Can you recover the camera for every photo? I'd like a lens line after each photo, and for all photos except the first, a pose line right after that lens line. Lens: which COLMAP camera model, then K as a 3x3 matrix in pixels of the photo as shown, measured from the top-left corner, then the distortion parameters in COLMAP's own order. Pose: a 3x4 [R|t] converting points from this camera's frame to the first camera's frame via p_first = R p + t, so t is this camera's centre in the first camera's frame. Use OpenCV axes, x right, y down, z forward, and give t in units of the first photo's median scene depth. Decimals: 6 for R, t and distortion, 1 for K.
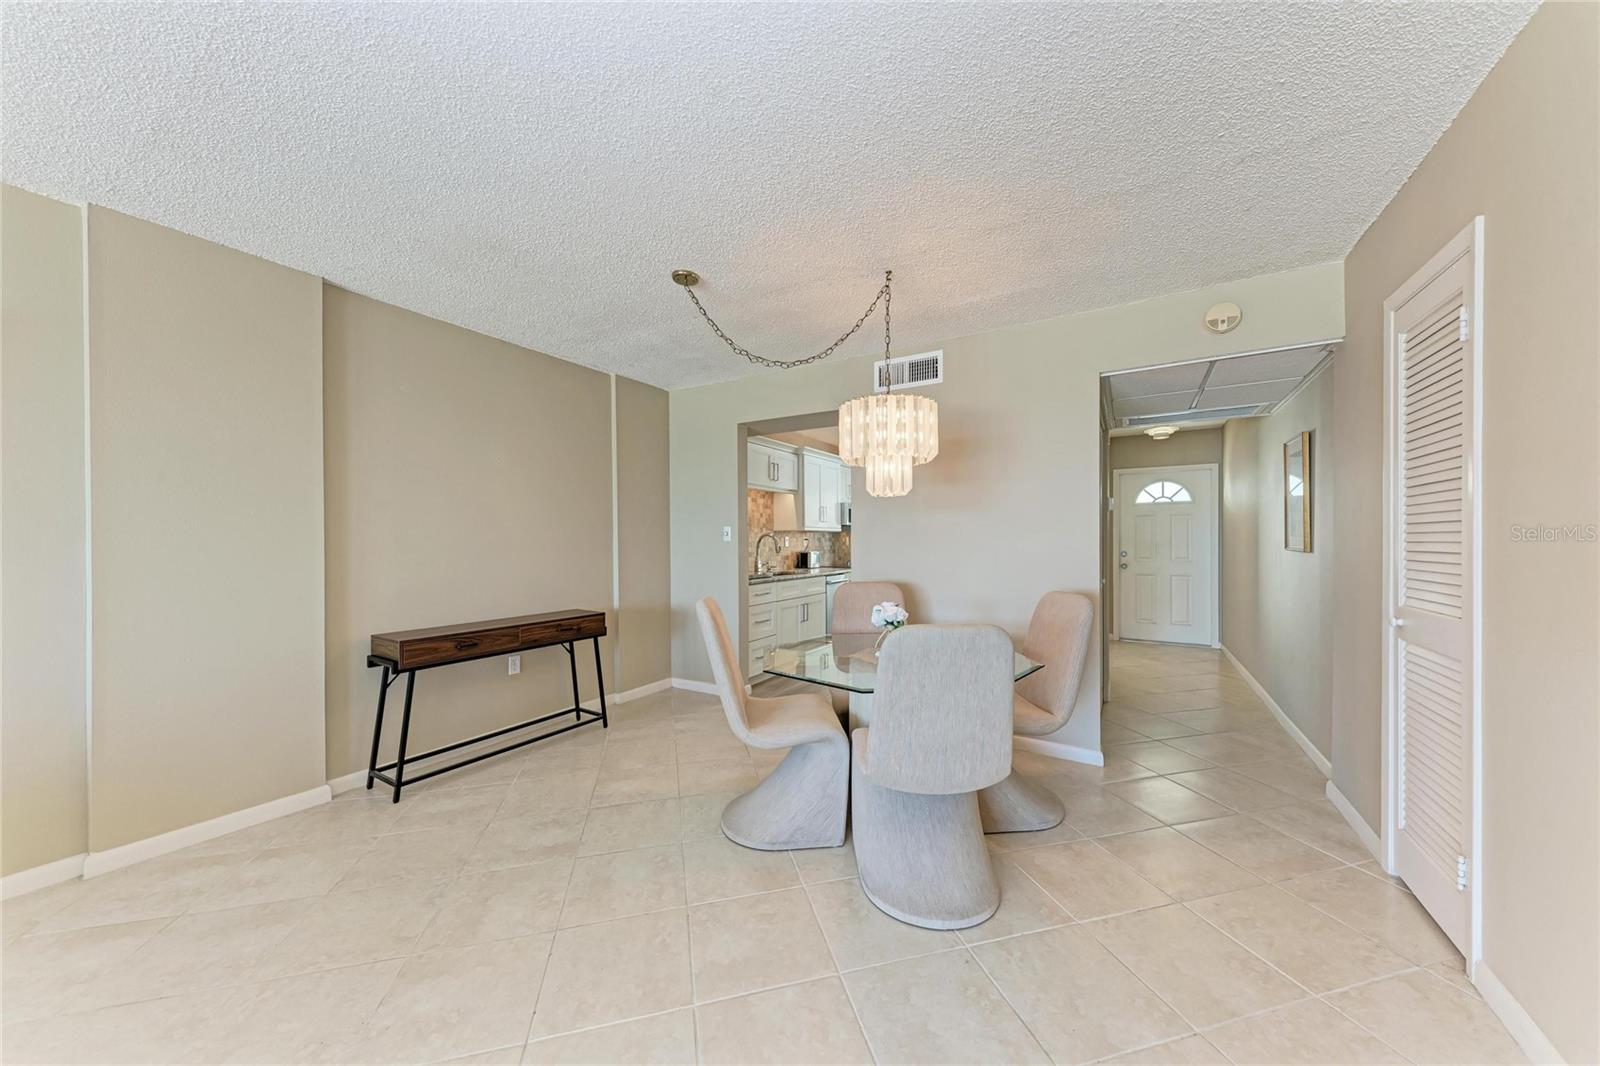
lens RADIAL K [[549.5, 0, 787.6], [0, 549.5, 541.8], [0, 0, 1]] dist [0.009769, -0.002212]
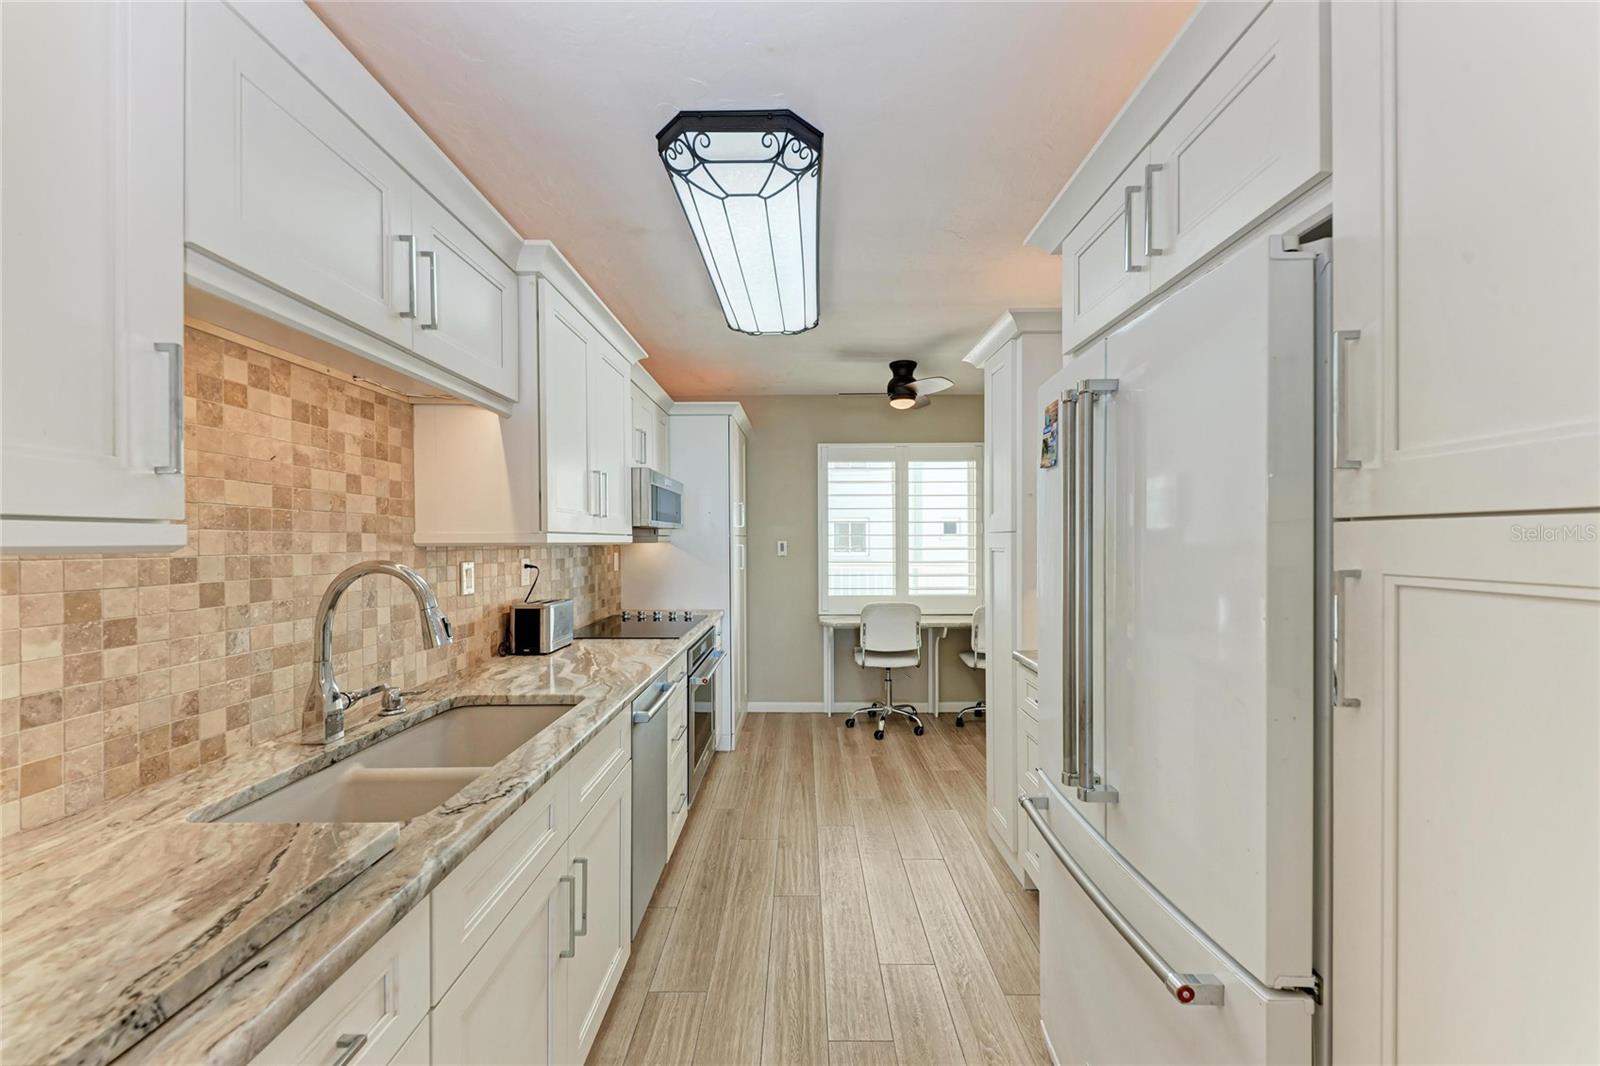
lens RADIAL K [[592.4, 0, 825.5], [0, 592.4, 541.6], [0, 0, 1]] dist [0.008937, -0.002846]
pose [[0.830271, -0.001492, 0.557358, -0.020753], [0.003156, 0.999993, -0.002025, -0.020506], [-0.557351, 0.003441, 0.830270, 0.661662]]
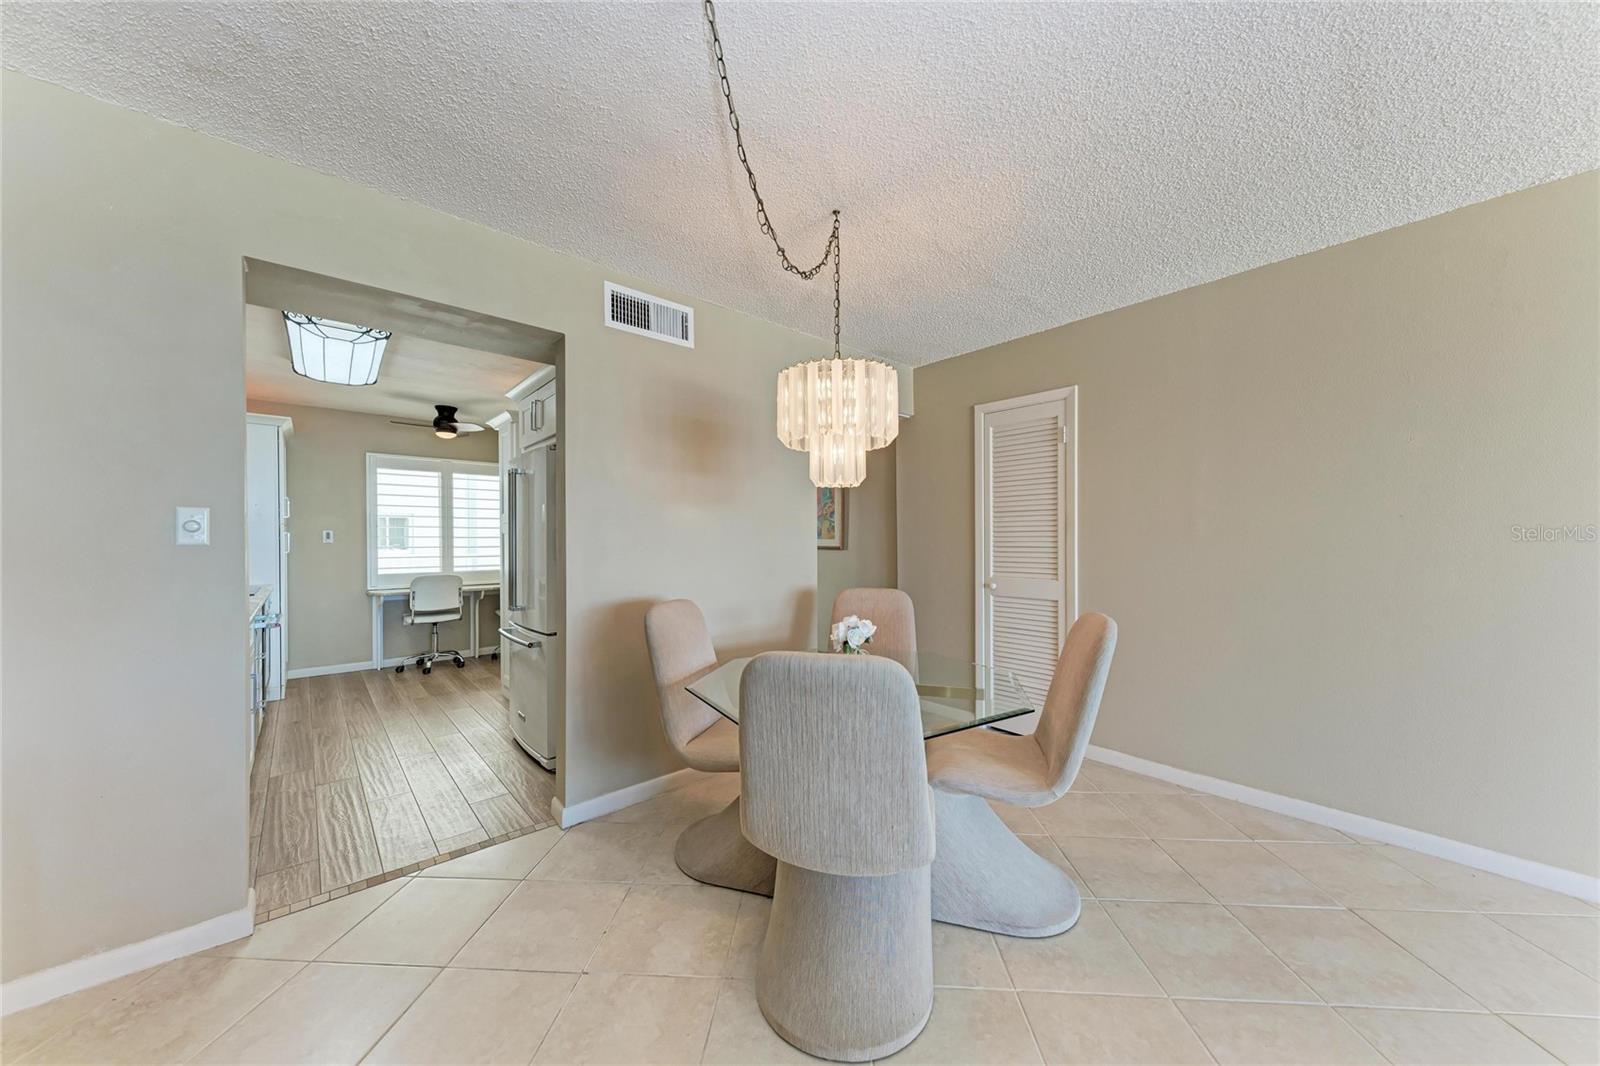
lens RADIAL K [[549.5, 0, 809.1], [0, 549.5, 543.1], [0, 0, 1]] dist [0.009769, -0.002212]
pose [[0.277146, -0.004189, 0.960819, -0.266954], [0.005732, 0.999980, 0.002707, -0.001103], [-0.960811, 0.004757, 0.277164, 0.362587]]
